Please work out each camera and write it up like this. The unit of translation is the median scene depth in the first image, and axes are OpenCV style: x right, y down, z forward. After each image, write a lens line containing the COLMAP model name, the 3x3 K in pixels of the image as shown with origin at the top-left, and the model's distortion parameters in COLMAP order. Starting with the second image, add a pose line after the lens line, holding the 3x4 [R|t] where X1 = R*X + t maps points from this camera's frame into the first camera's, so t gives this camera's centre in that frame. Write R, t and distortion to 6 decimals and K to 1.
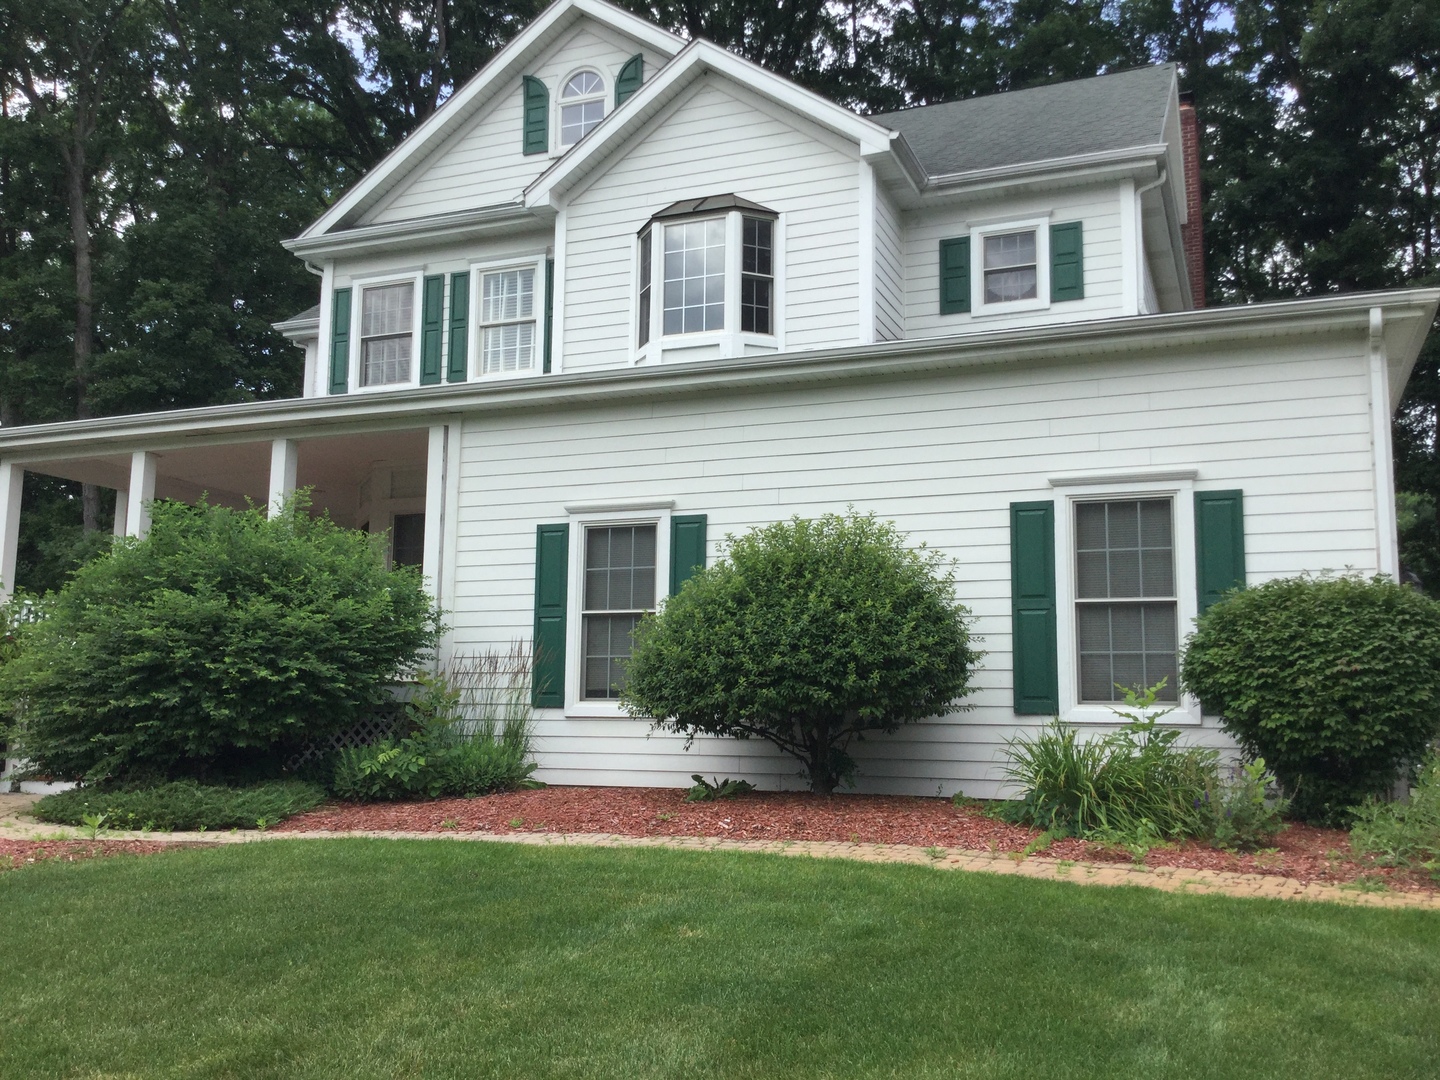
lens RADIAL K [[1336.5, 0, 725.4], [0, 1336.5, 546.4], [0, 0, 1]] dist [0.109946, -0.233148]
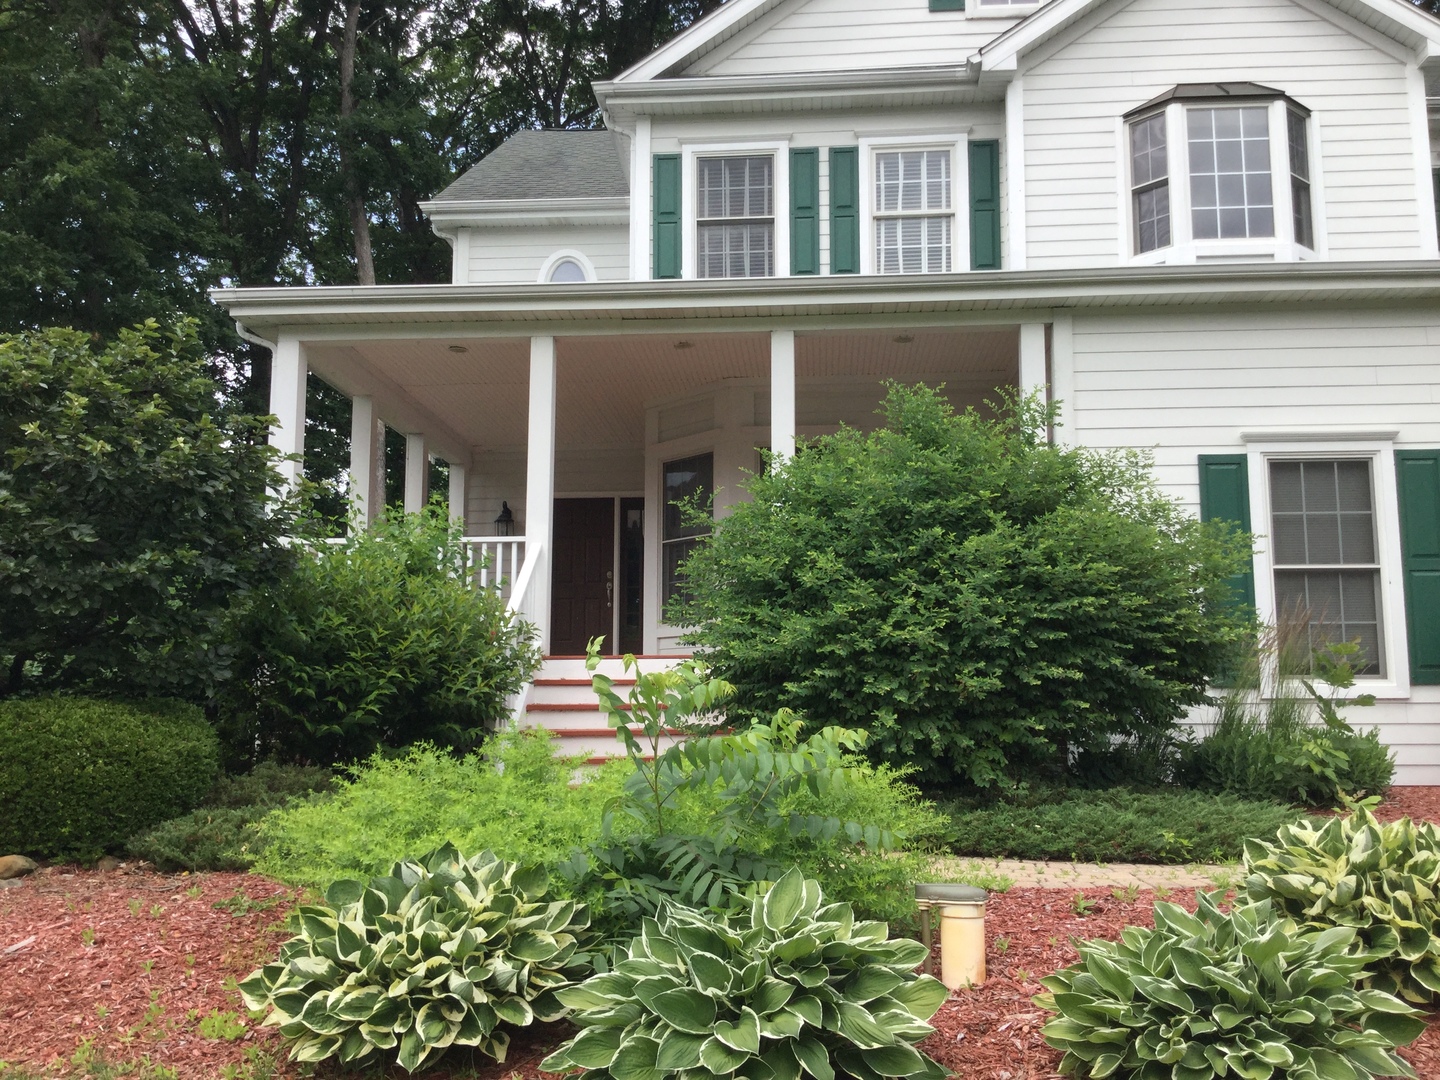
lens RADIAL K [[1336.5, 0, 725.4], [0, 1336.5, 546.4], [0, 0, 1]] dist [0.109946, -0.233148]
pose [[0.951113, 0.026309, 0.307721, -0.534459], [-0.027973, 0.999608, 0.000998, 0.036695], [-0.307574, -0.009557, 0.951476, 0.273749]]
